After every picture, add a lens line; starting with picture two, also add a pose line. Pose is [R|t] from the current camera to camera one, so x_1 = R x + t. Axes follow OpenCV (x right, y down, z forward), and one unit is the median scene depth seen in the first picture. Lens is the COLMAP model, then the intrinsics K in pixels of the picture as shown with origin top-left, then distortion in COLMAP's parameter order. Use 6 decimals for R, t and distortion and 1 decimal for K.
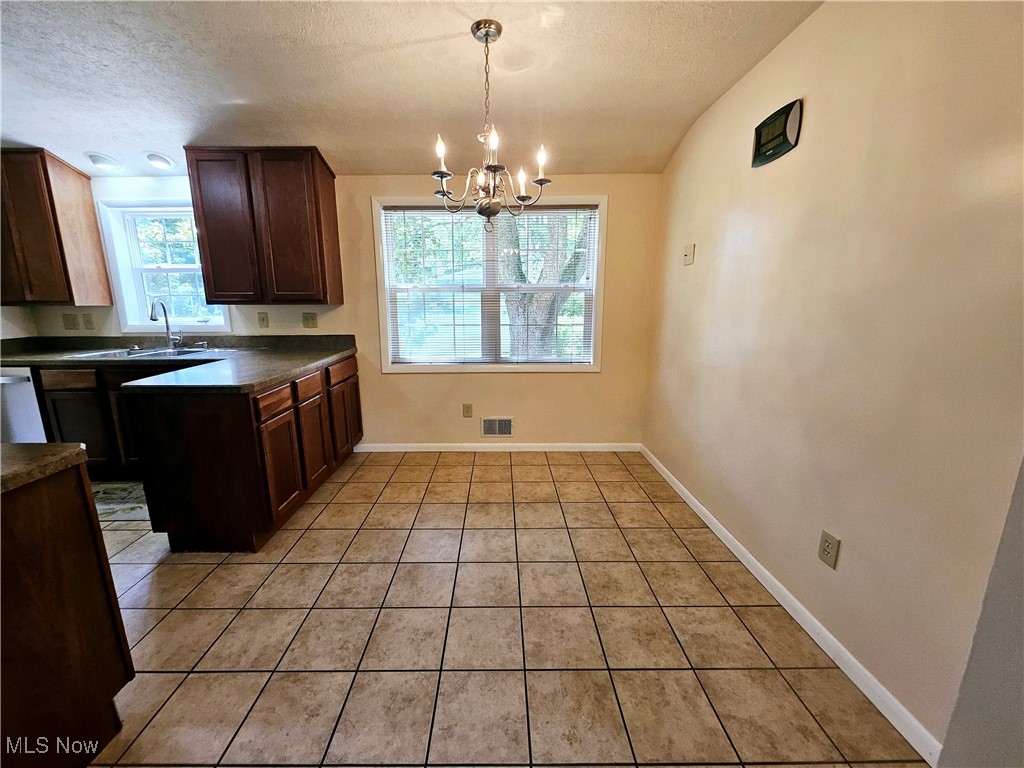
lens RADIAL K [[404.0, 0, 502.7], [0, 404.0, 379.4], [0, 0, 1]] dist [-0.007367, 0.000133]
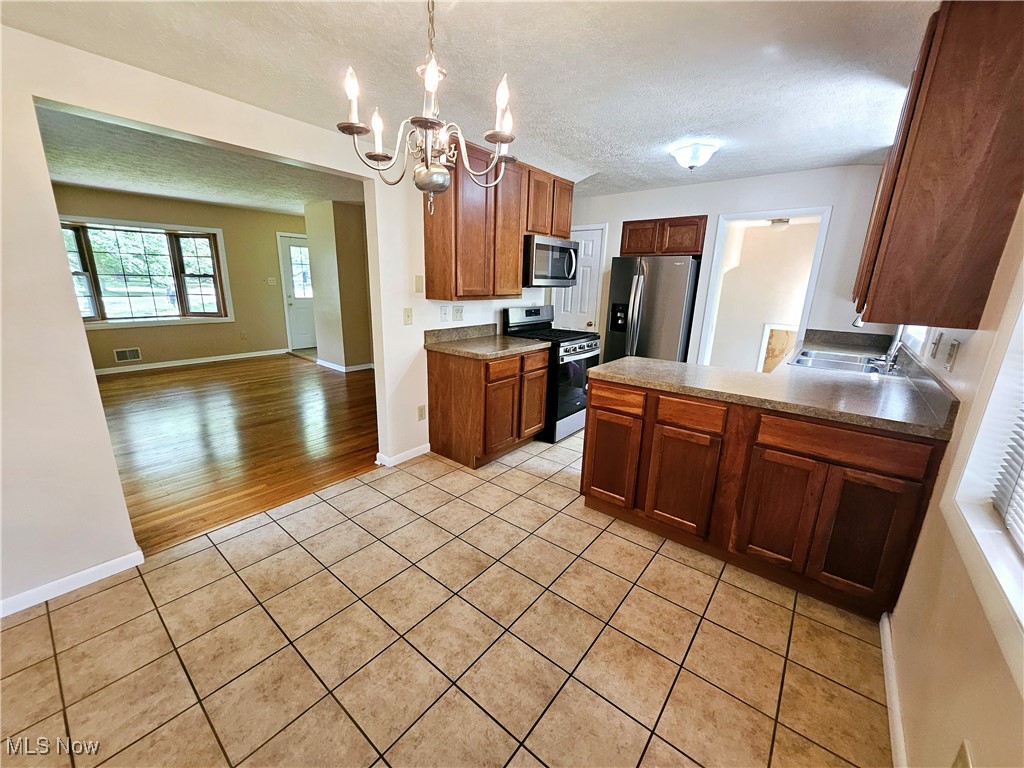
lens RADIAL K [[404.0, 0, 504.4], [0, 404.0, 382.7], [0, 0, 1]] dist [-0.007367, 0.000133]
pose [[-0.639424, 0.183690, -0.746589, 0.425448], [-0.169015, 0.913705, 0.369562, -0.349655], [0.750047, 0.362492, -0.553199, 1.463739]]
